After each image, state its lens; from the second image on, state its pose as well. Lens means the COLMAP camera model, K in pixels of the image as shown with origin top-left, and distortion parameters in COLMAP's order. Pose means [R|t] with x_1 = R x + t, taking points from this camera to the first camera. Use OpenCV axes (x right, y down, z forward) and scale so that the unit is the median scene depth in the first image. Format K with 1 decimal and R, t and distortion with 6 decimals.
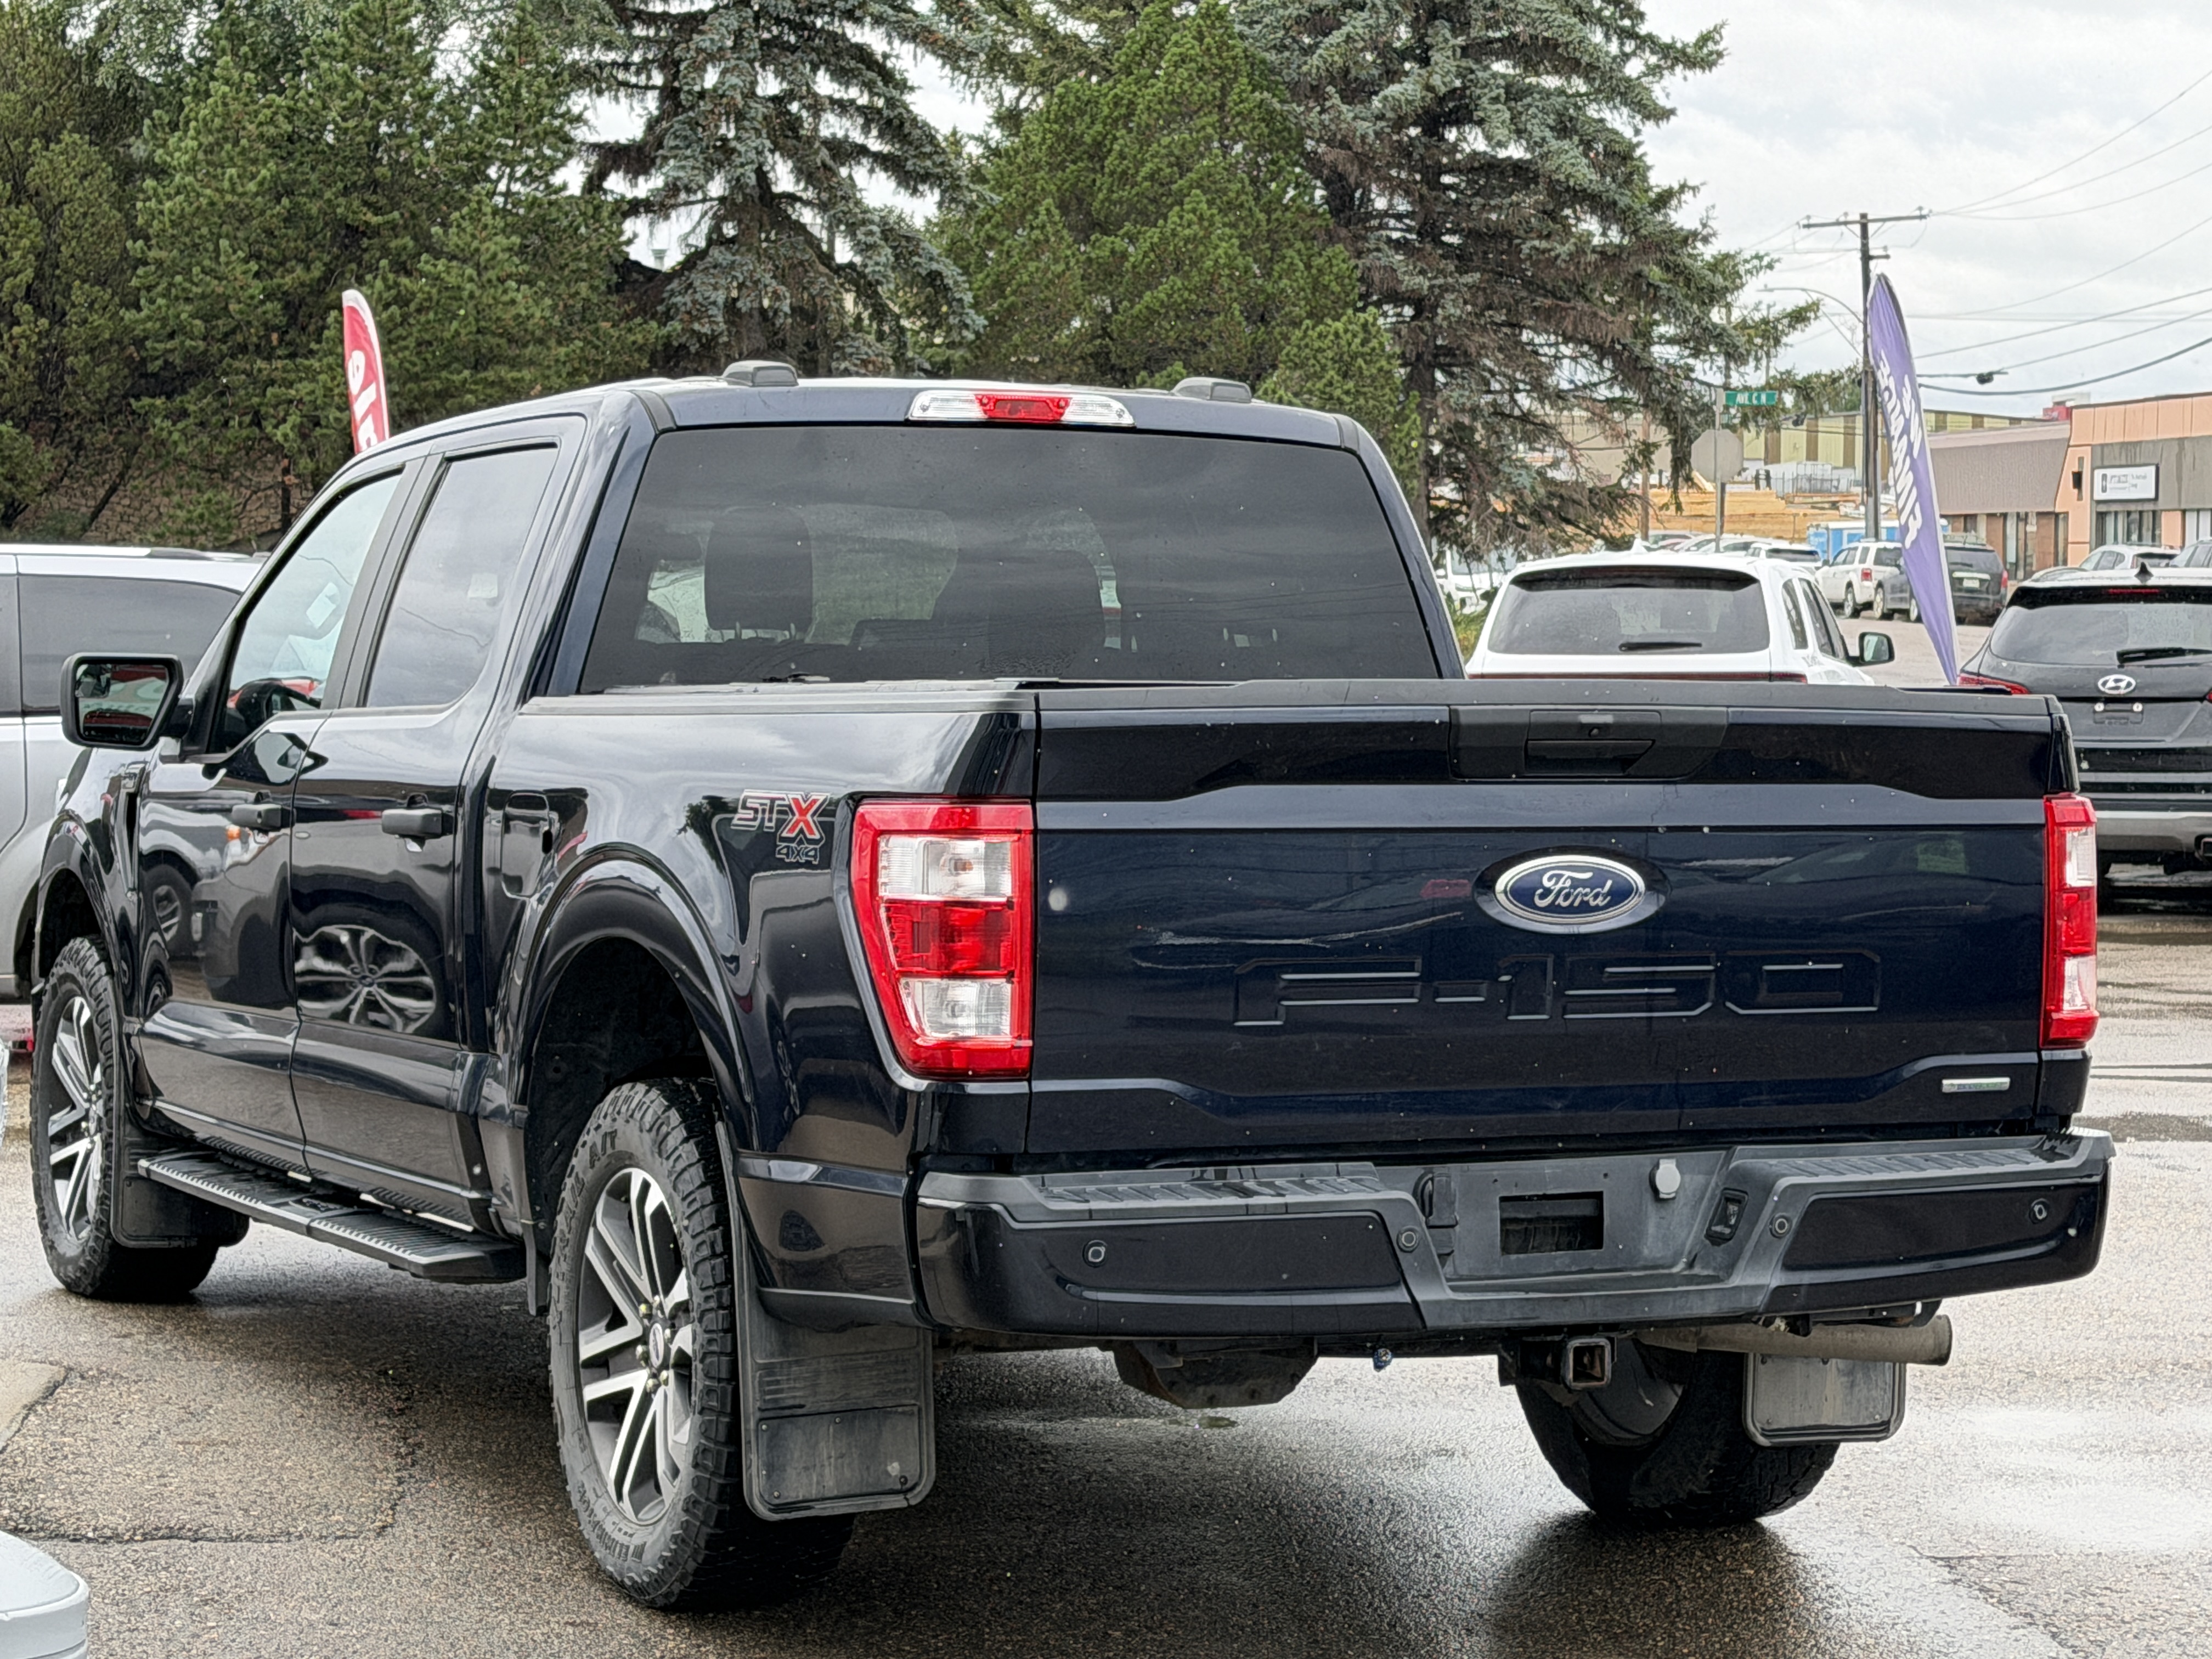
lens RADIAL K [[5108.6, 0, 1106.0], [0, 5108.6, 829.5], [0, 0, 1]] dist [0.077166, -0.102474]
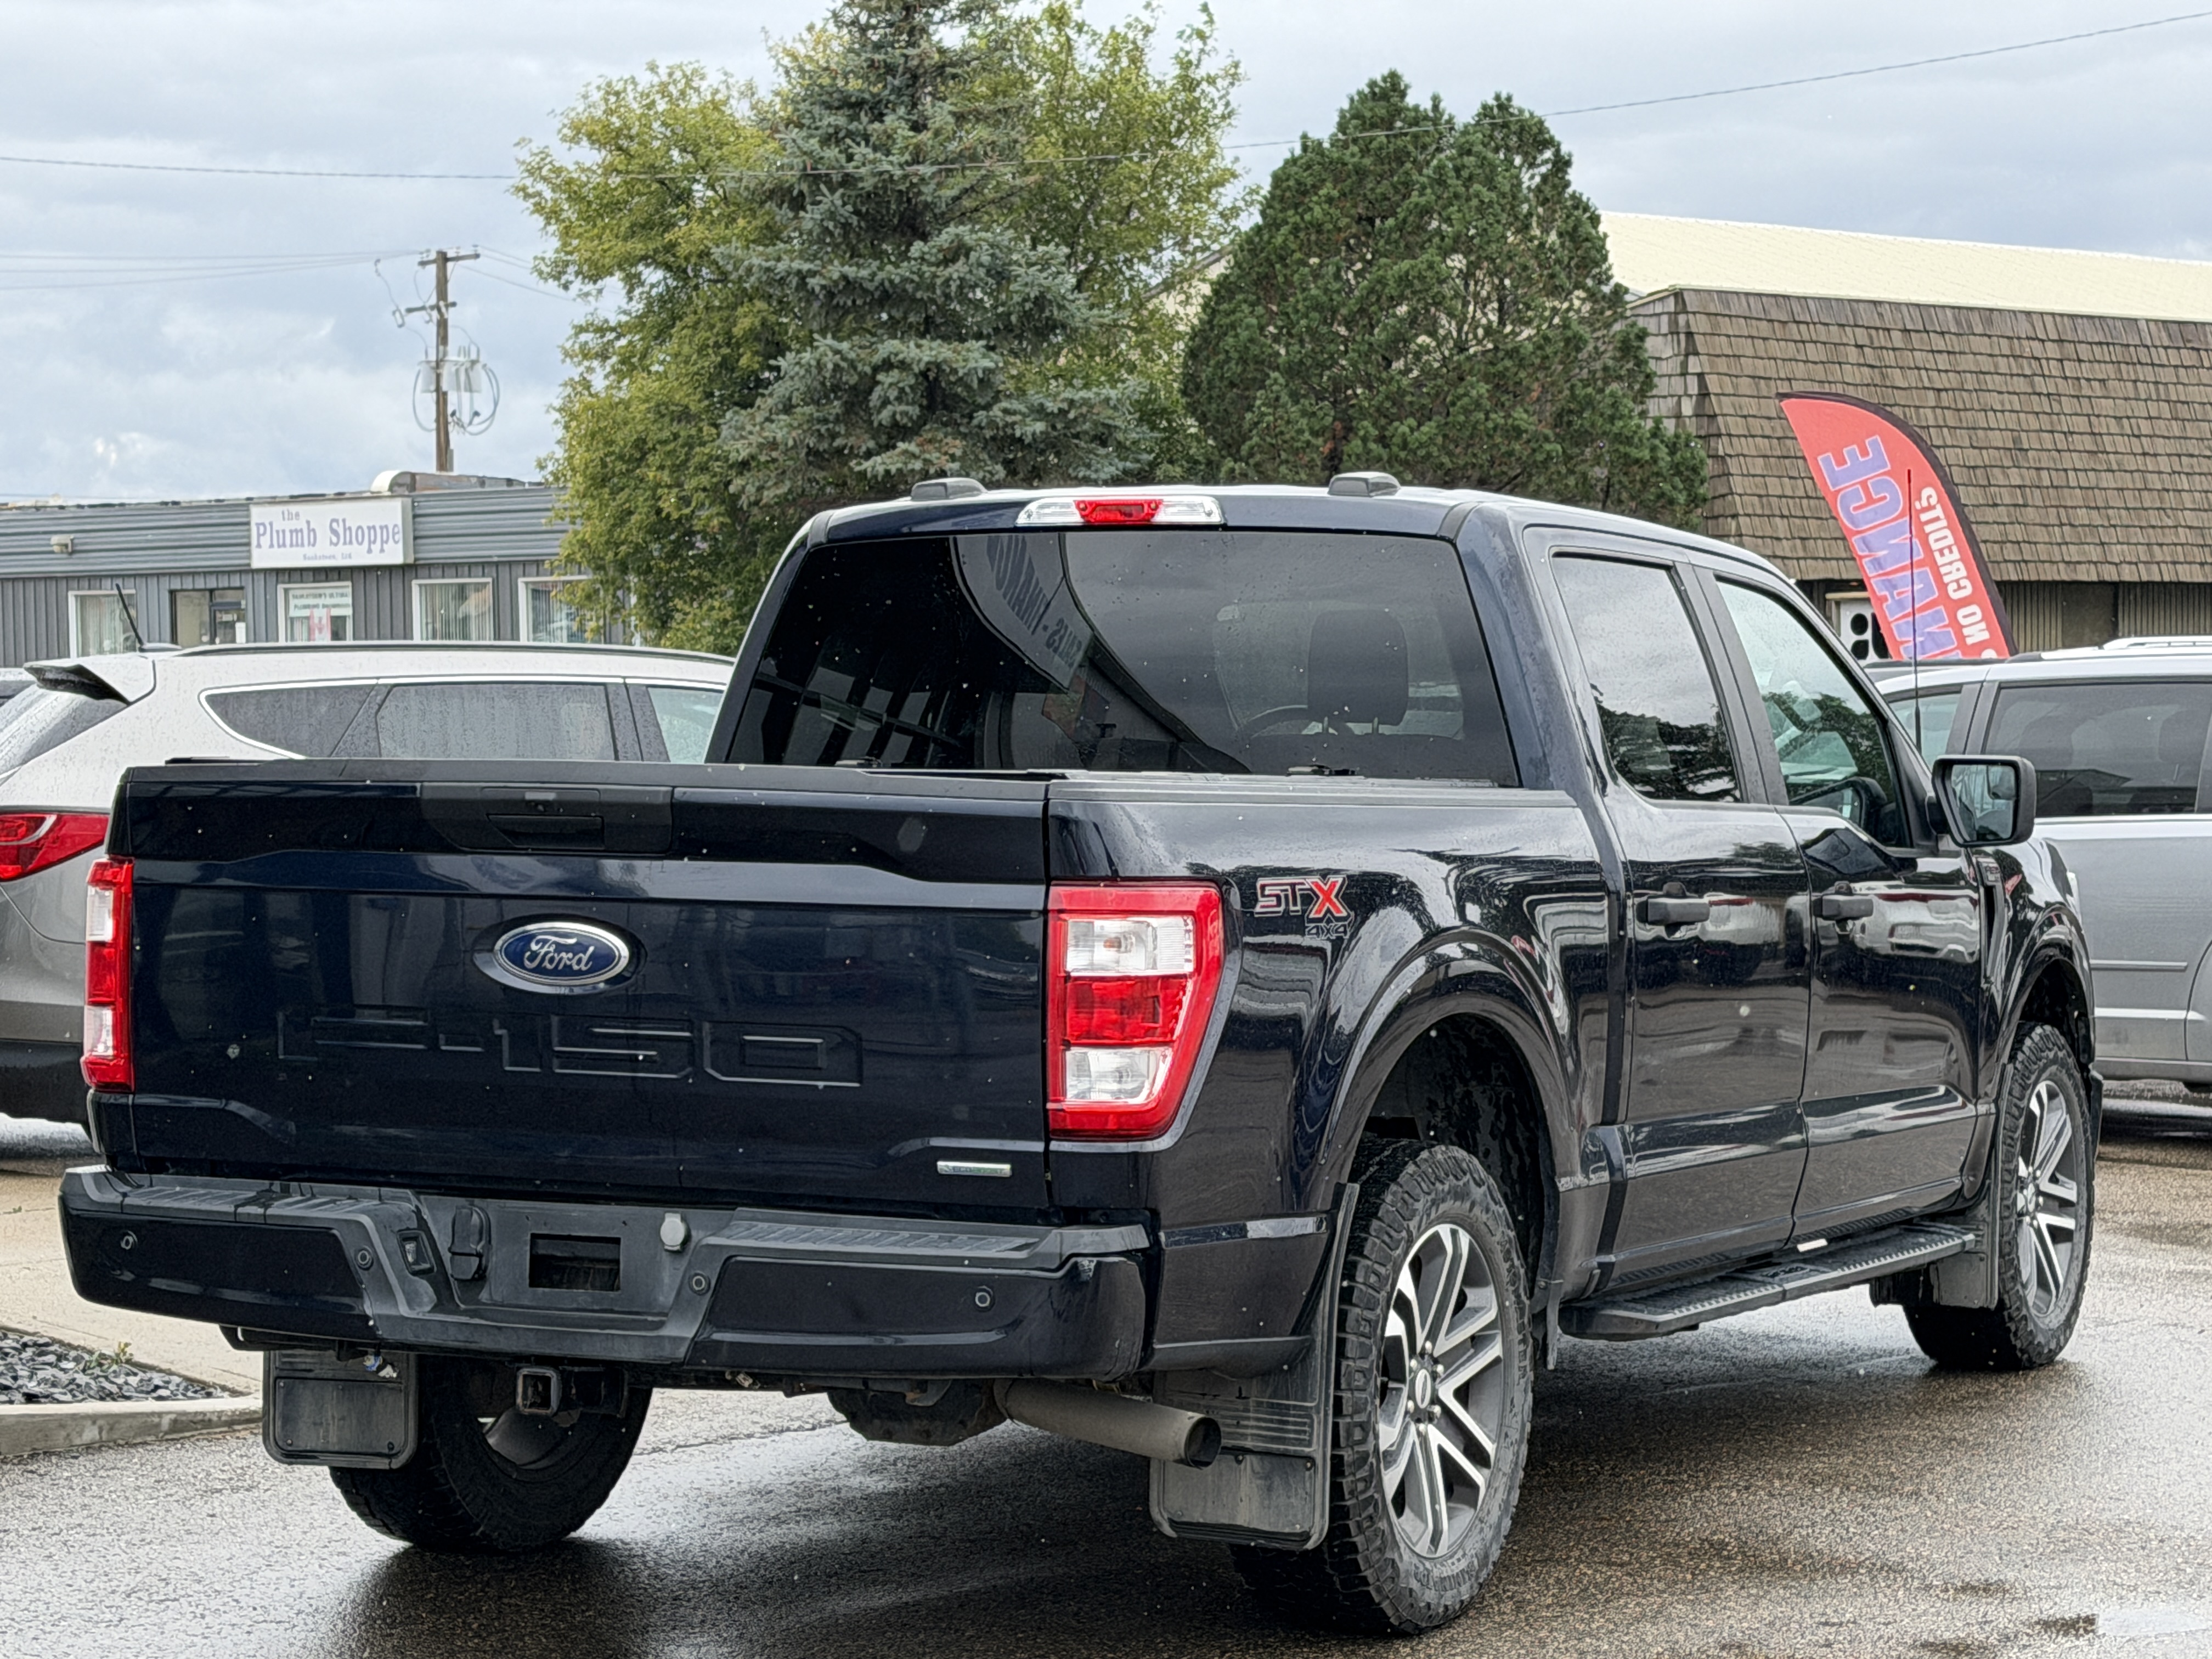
lens RADIAL K [[5108.6, 0, 1106.0], [0, 5108.6, 829.5], [0, 0, 1]] dist [0.077166, -0.102474]
pose [[0.604504, 0.012888, -0.796498, 0.988523], [-0.030127, 0.999524, -0.006691, -0.010498], [0.796032, 0.028041, 0.604604, 0.420570]]
